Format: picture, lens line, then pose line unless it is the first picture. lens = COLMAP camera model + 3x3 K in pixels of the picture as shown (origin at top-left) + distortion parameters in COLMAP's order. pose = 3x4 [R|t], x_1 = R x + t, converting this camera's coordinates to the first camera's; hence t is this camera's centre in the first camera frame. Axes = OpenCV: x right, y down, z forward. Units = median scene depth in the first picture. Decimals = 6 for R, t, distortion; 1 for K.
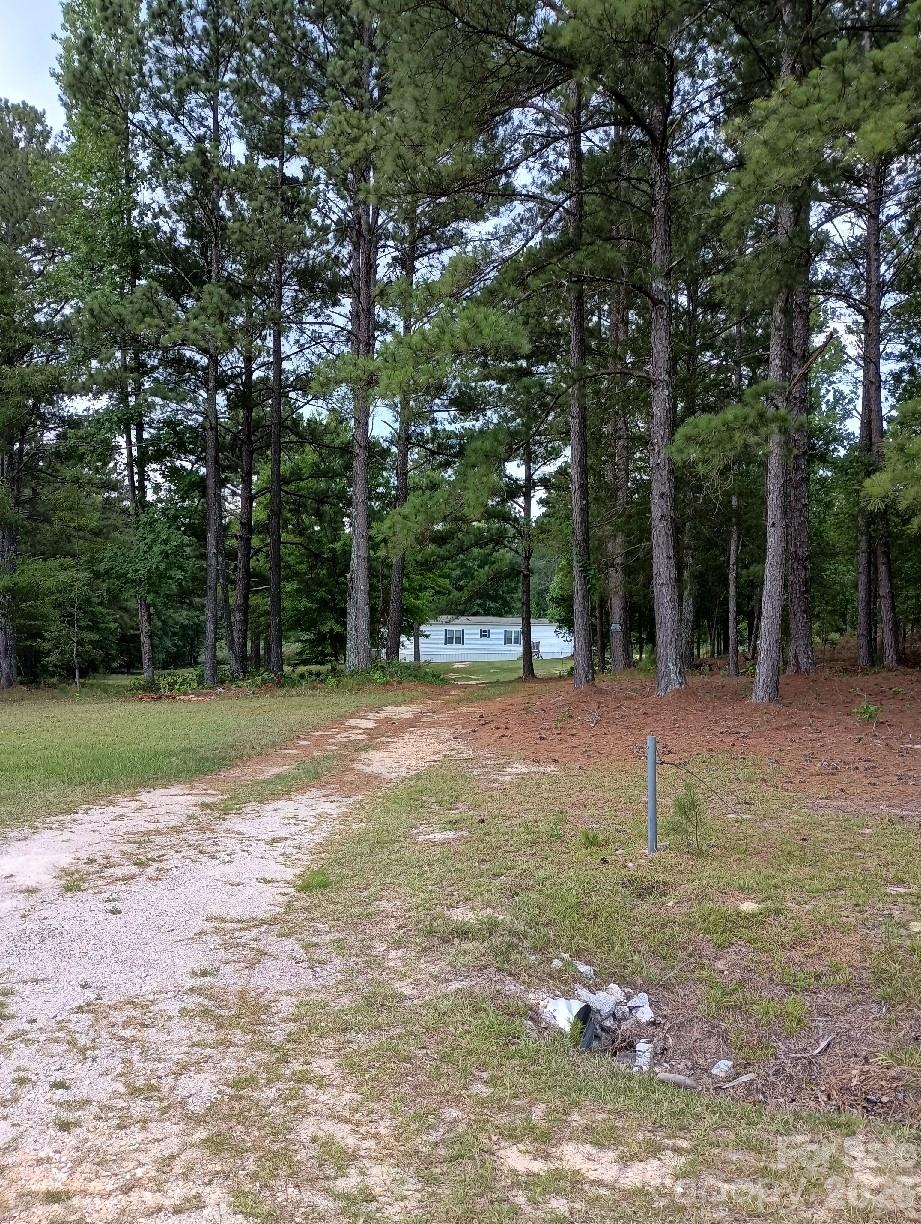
lens RADIAL K [[974.2, 0, 460.0], [0, 974.2, 611.6], [0, 0, 1]] dist [0.000556, 0.000071]
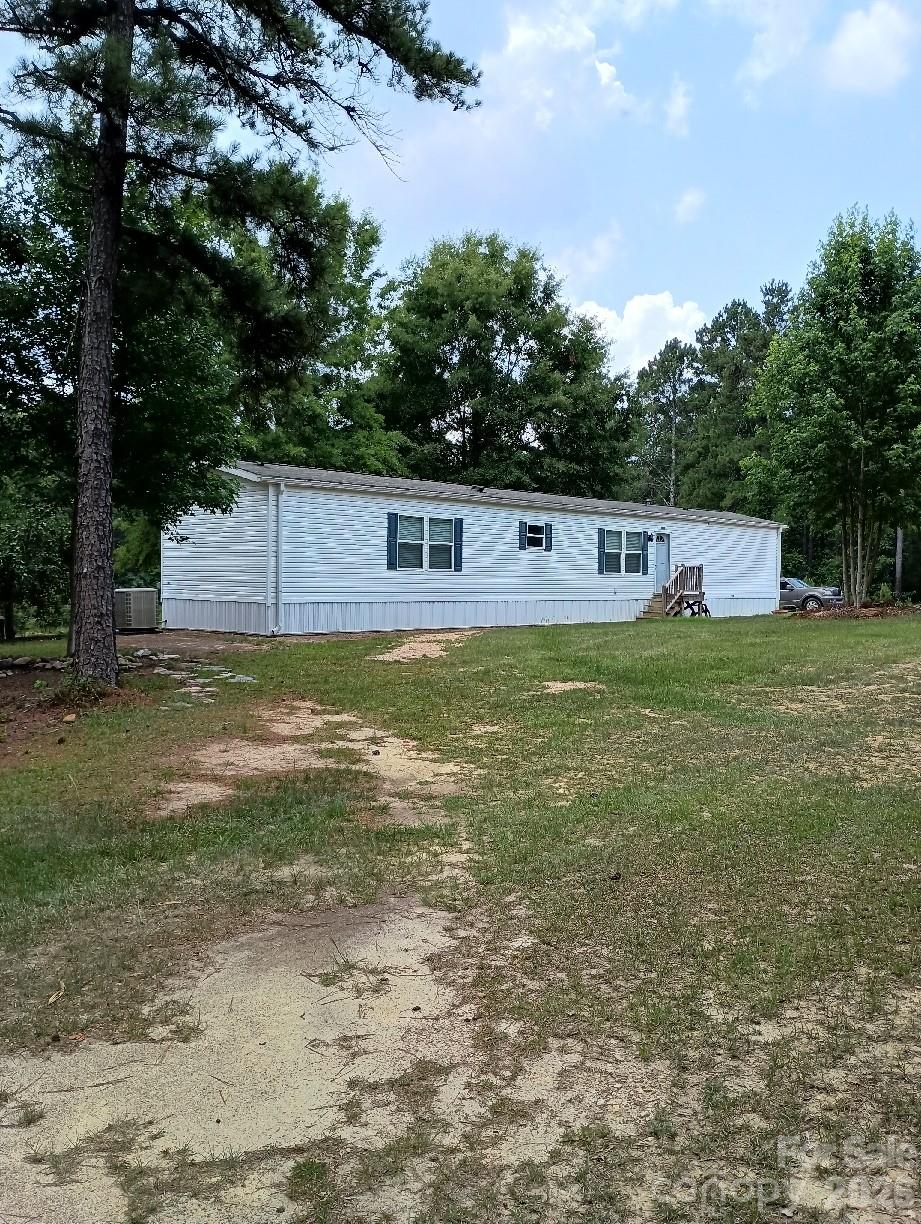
lens RADIAL K [[974.2, 0, 460.6], [0, 974.2, 612.6], [0, 0, 1]] dist [0.000556, 0.000071]
pose [[0.998160, 0.003142, -0.060555, 0.021576], [-0.000411, 0.998984, 0.045061, 0.033550], [0.060635, -0.044953, 0.997147, 0.724538]]
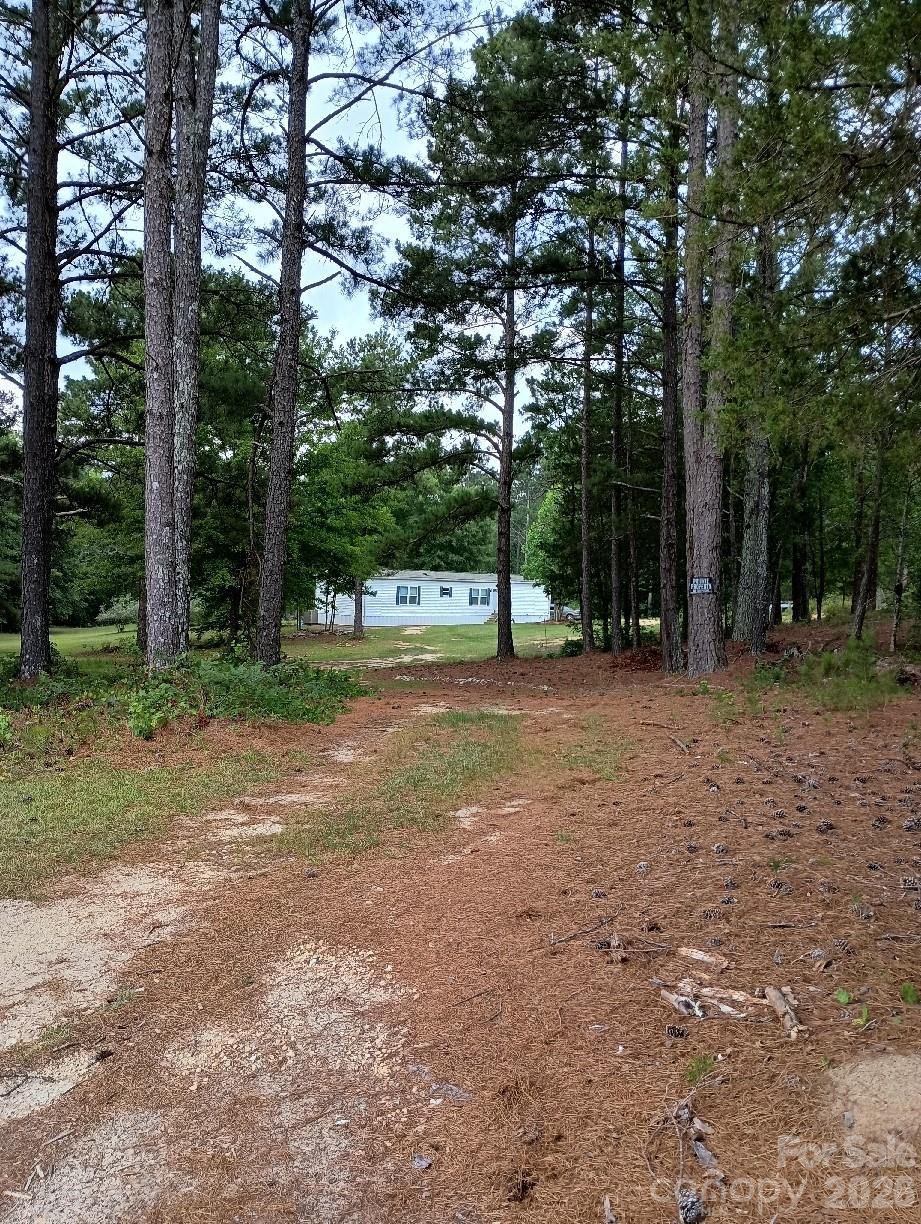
lens RADIAL K [[974.2, 0, 460.2], [0, 974.2, 611.0], [0, 0, 1]] dist [0.000556, 0.000071]
pose [[0.999121, 0.017659, 0.038026, 0.007072], [-0.019287, 0.998894, 0.042873, 0.003298], [-0.037226, -0.043569, 0.998357, 0.189925]]
